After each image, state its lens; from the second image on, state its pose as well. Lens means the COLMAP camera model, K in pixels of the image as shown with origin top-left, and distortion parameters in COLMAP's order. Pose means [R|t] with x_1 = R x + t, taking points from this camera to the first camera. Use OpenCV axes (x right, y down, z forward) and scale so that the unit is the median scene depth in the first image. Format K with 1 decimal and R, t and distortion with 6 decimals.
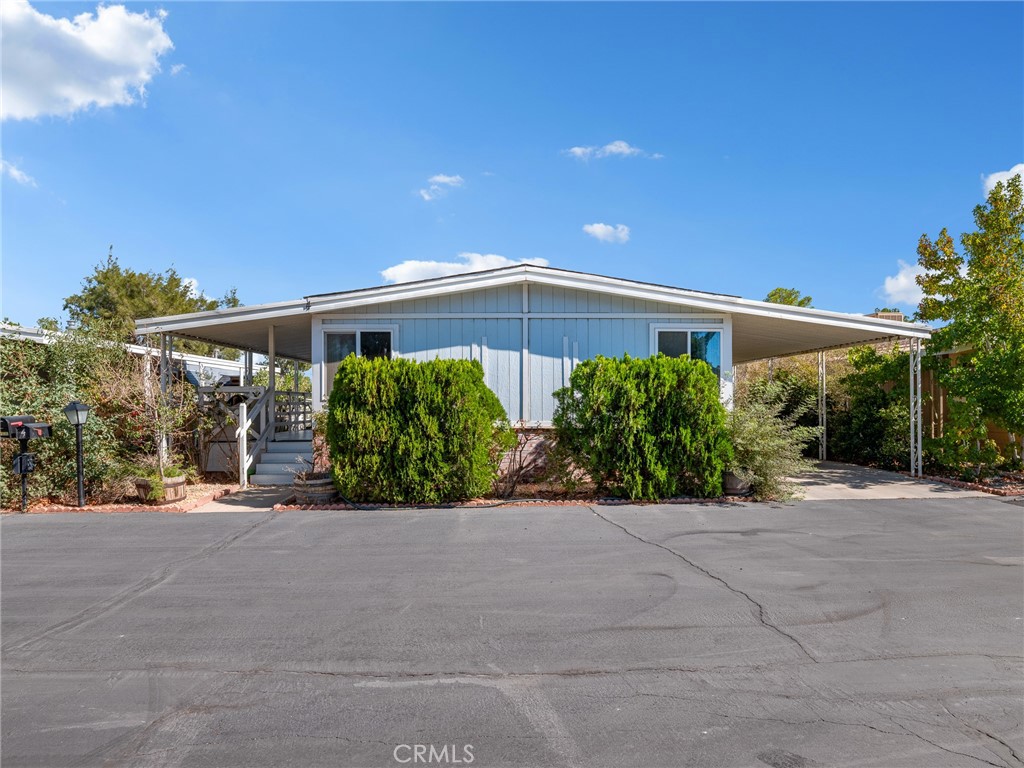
lens RADIAL K [[591.5, 0, 510.1], [0, 591.5, 391.2], [0, 0, 1]] dist [0.004279, 0.000397]
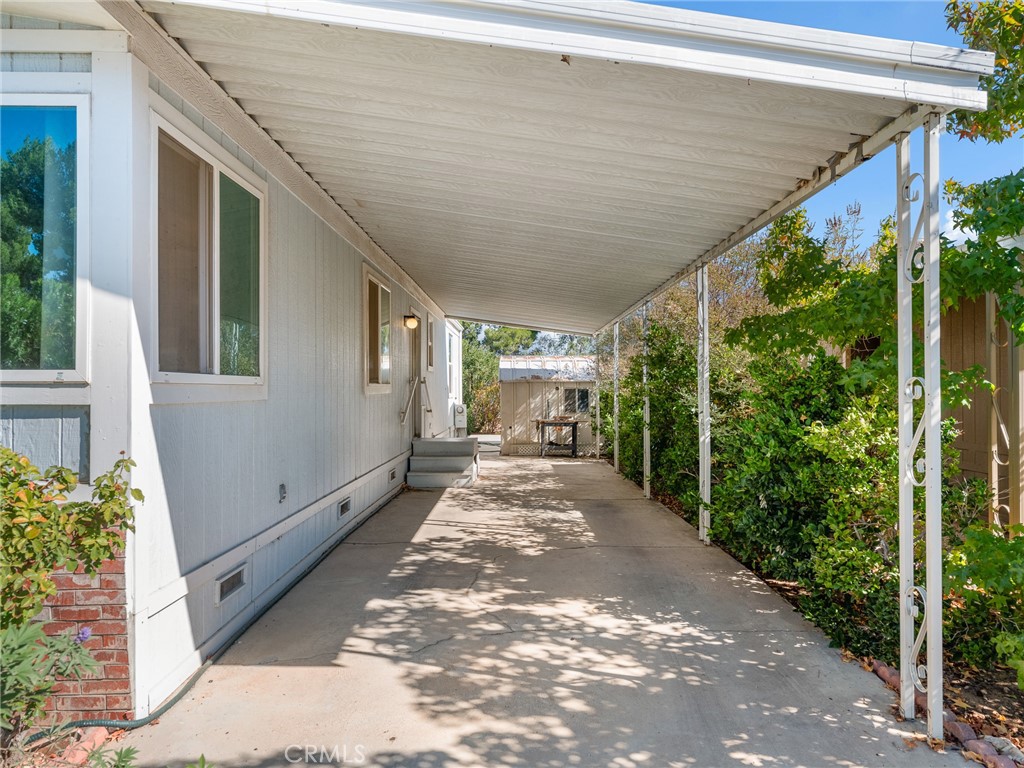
lens RADIAL K [[633.3, 0, 515.5], [0, 633.3, 379.2], [0, 0, 1]] dist [0.003662, 0.001168]
pose [[0.999614, -0.000230, -0.027791, 0.497124], [0.000407, 0.999980, 0.006369, 0.006227], [0.027789, -0.006378, 0.999593, 0.696675]]
